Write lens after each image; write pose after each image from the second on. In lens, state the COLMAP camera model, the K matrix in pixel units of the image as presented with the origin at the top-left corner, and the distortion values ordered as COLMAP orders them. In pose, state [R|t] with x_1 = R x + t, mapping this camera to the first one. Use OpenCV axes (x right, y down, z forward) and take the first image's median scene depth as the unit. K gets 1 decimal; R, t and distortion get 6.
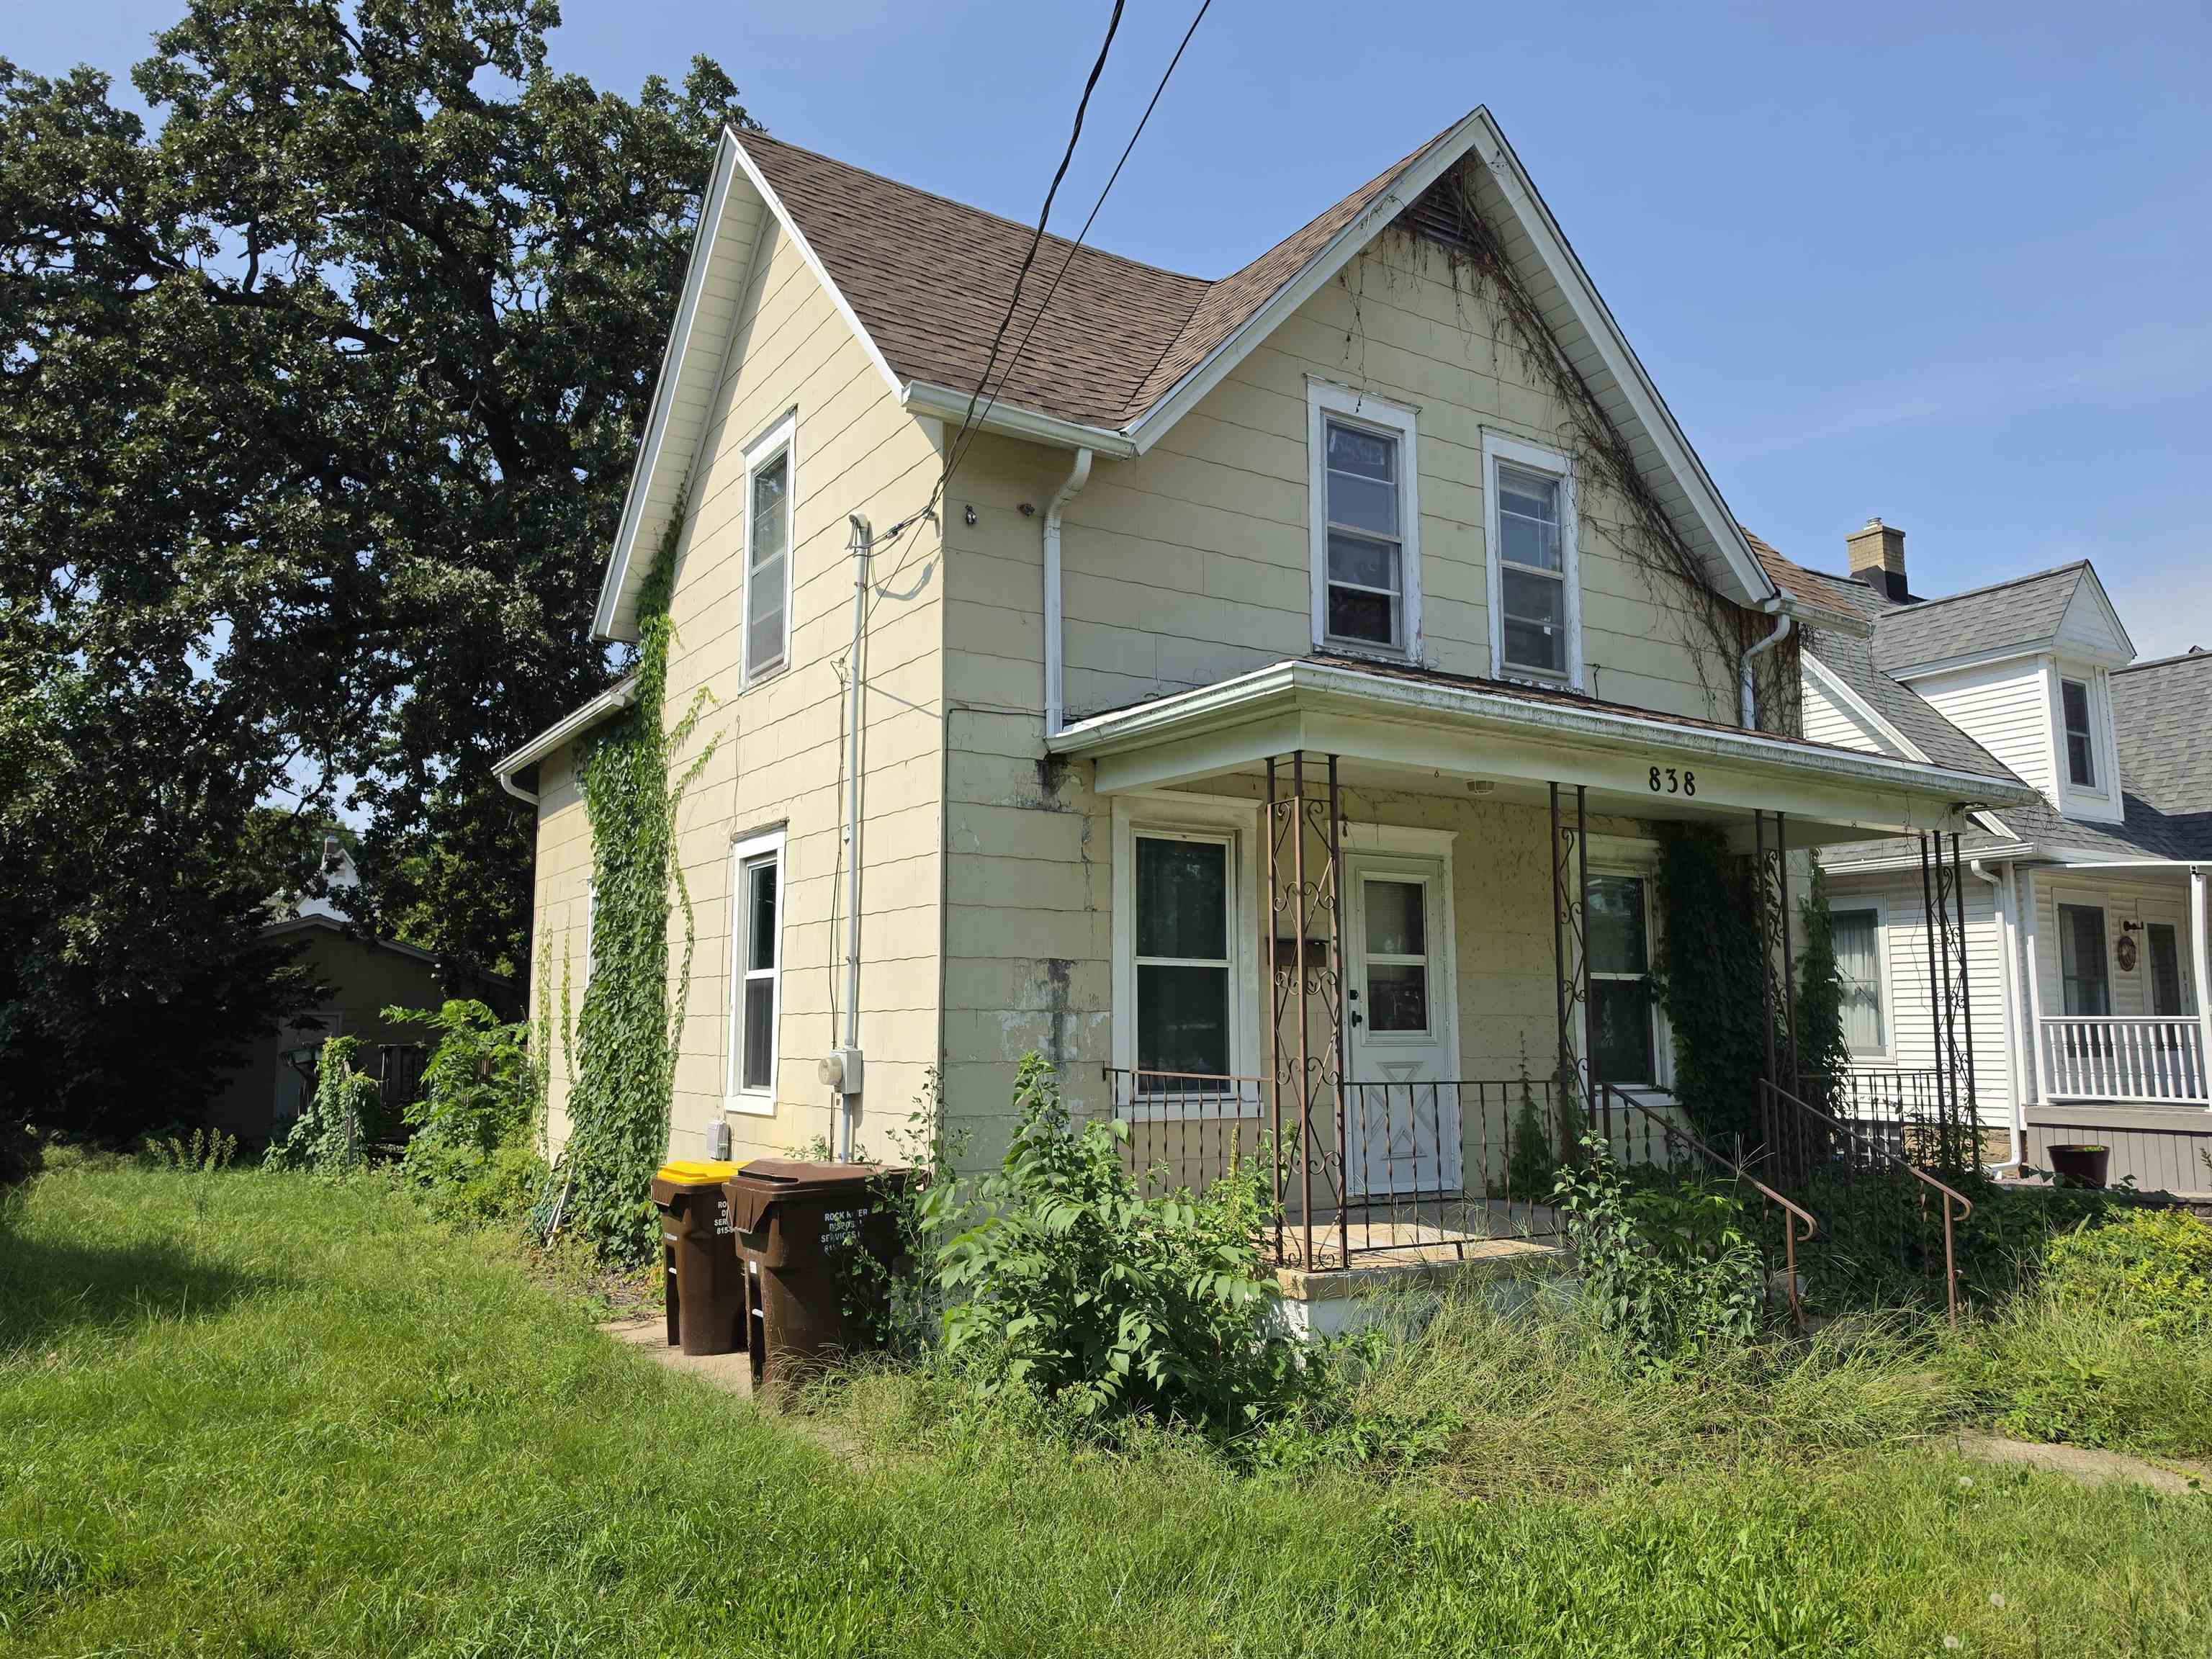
lens RADIAL K [[1546.4, 0, 1100.2], [0, 1546.4, 828.3], [0, 0, 1]] dist [0.063990, -0.074272]
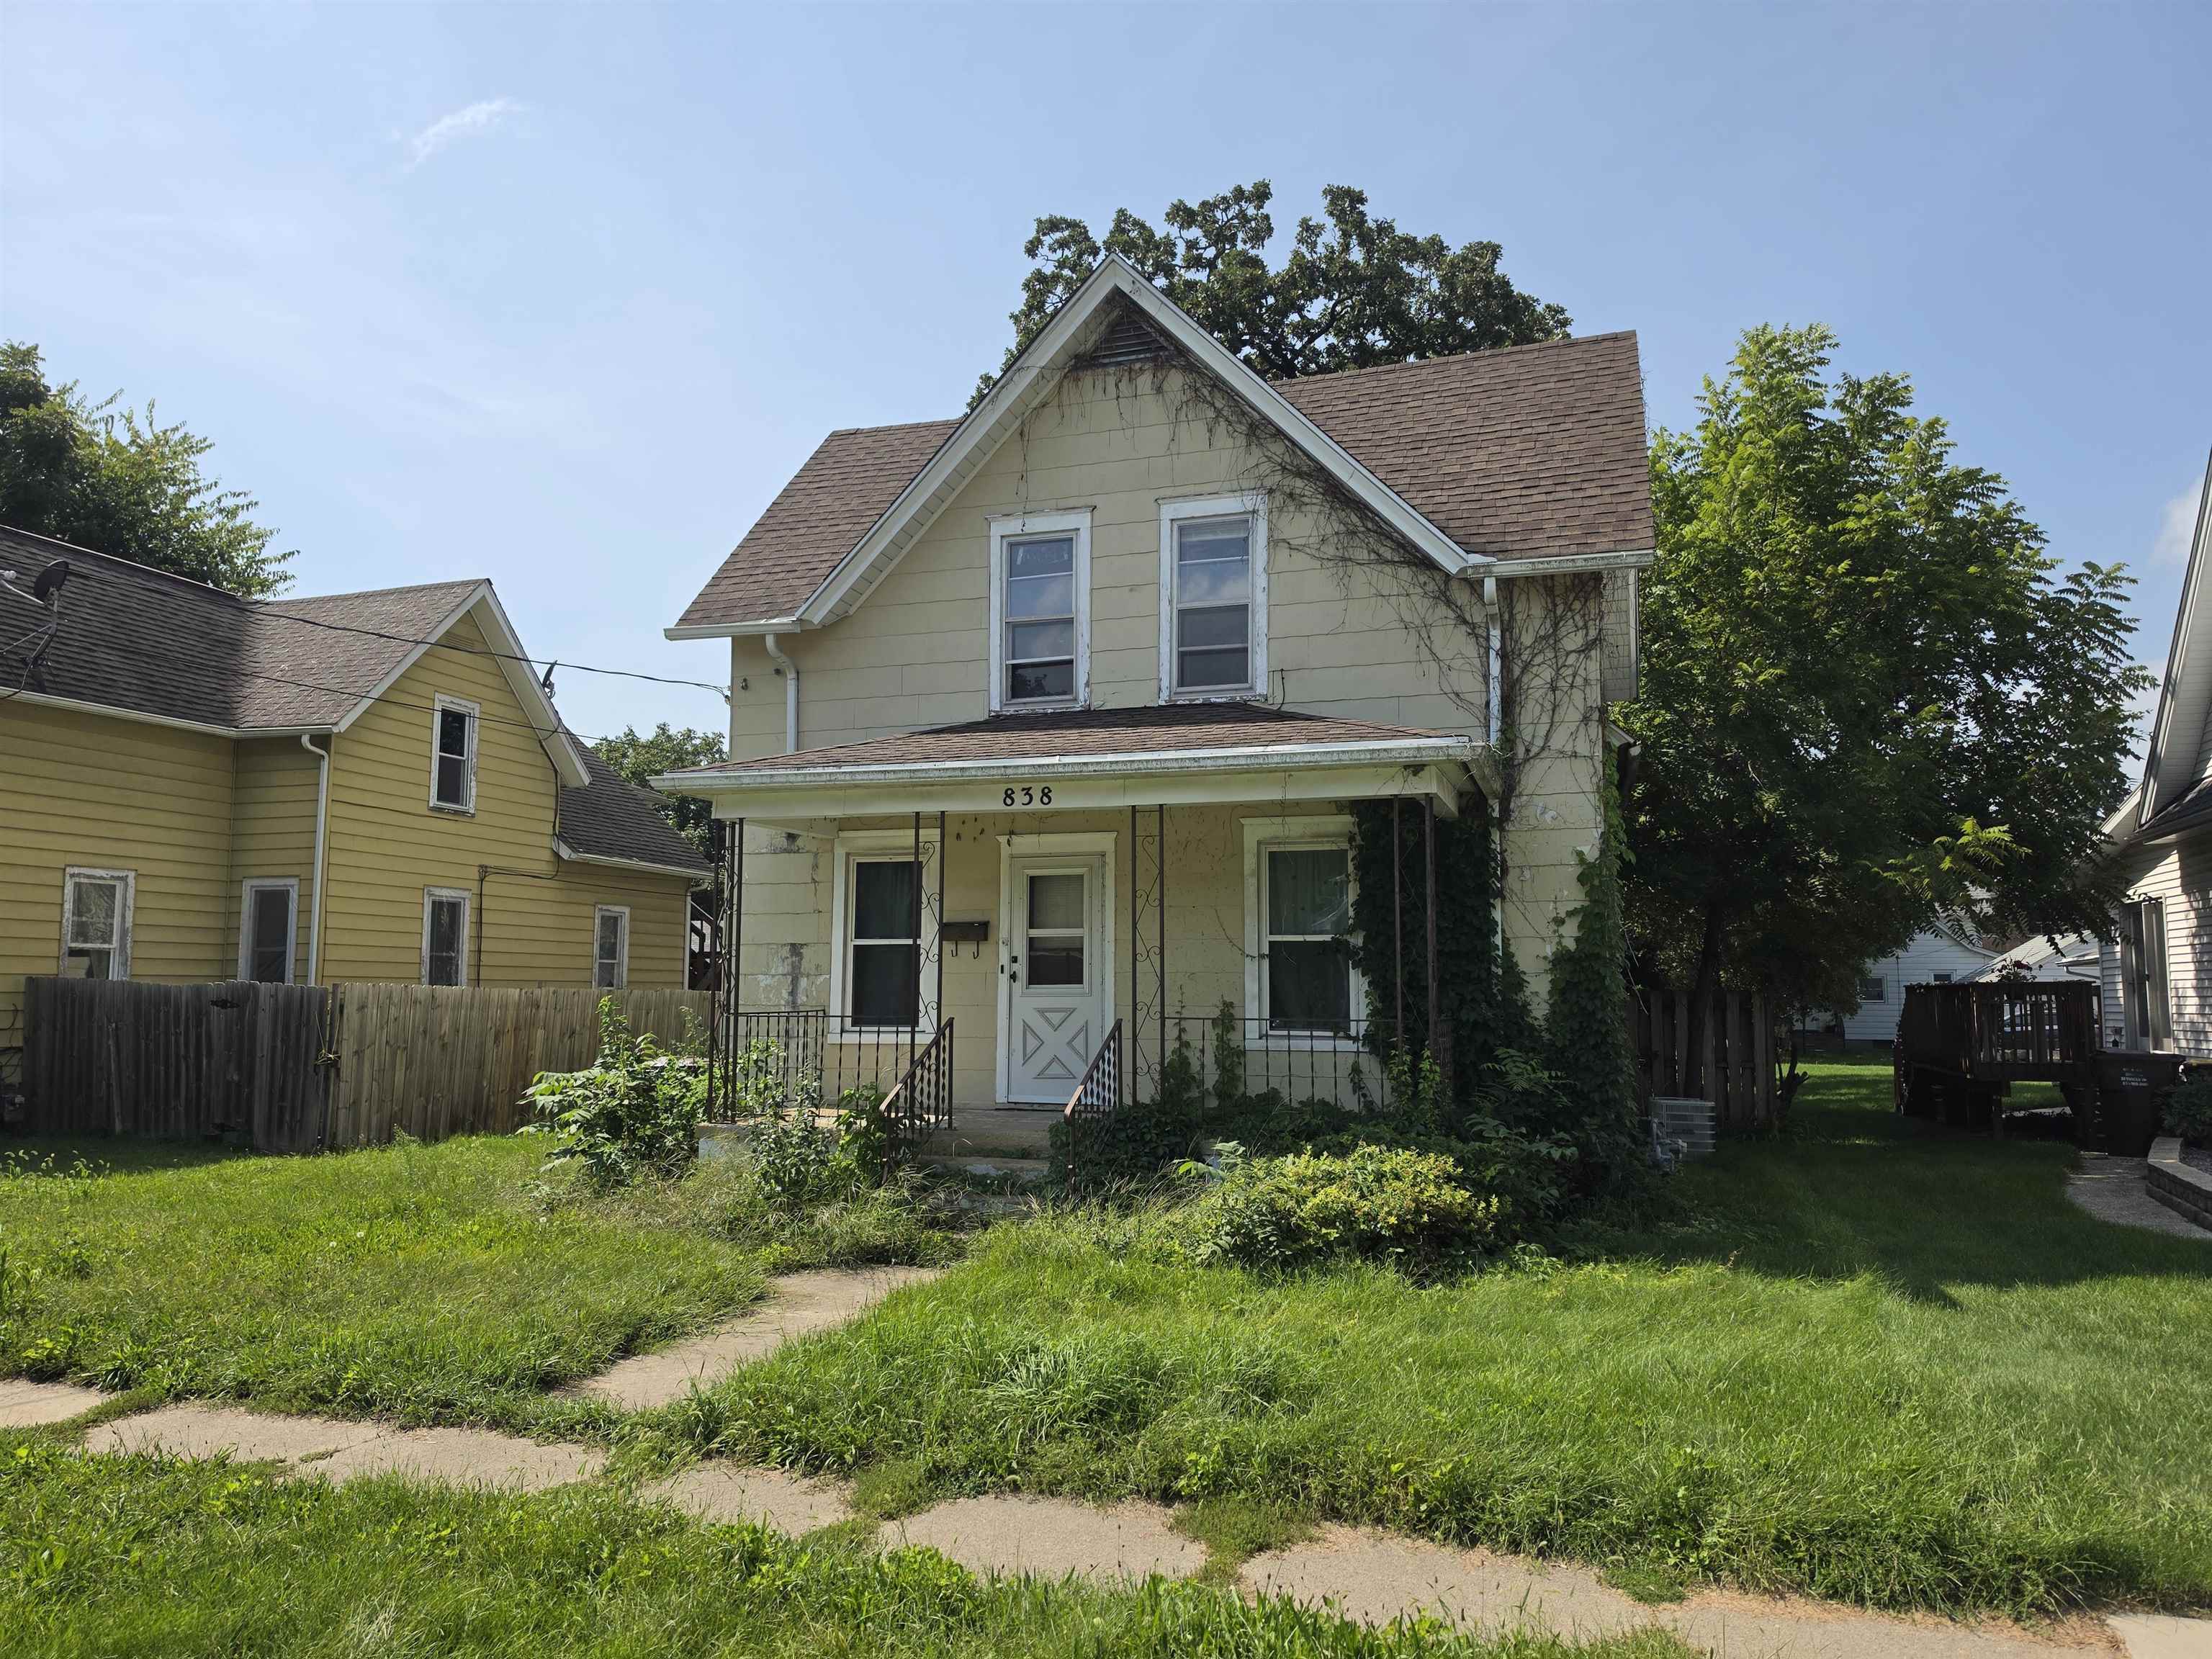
lens RADIAL K [[1546.4, 0, 1109.9], [0, 1546.4, 832.3], [0, 0, 1]] dist [0.063990, -0.074272]
pose [[0.631303, -0.081995, -0.771190, 1.218252], [0.098594, 0.994812, -0.025060, 0.034490], [0.769244, -0.060214, 0.636112, 0.178794]]
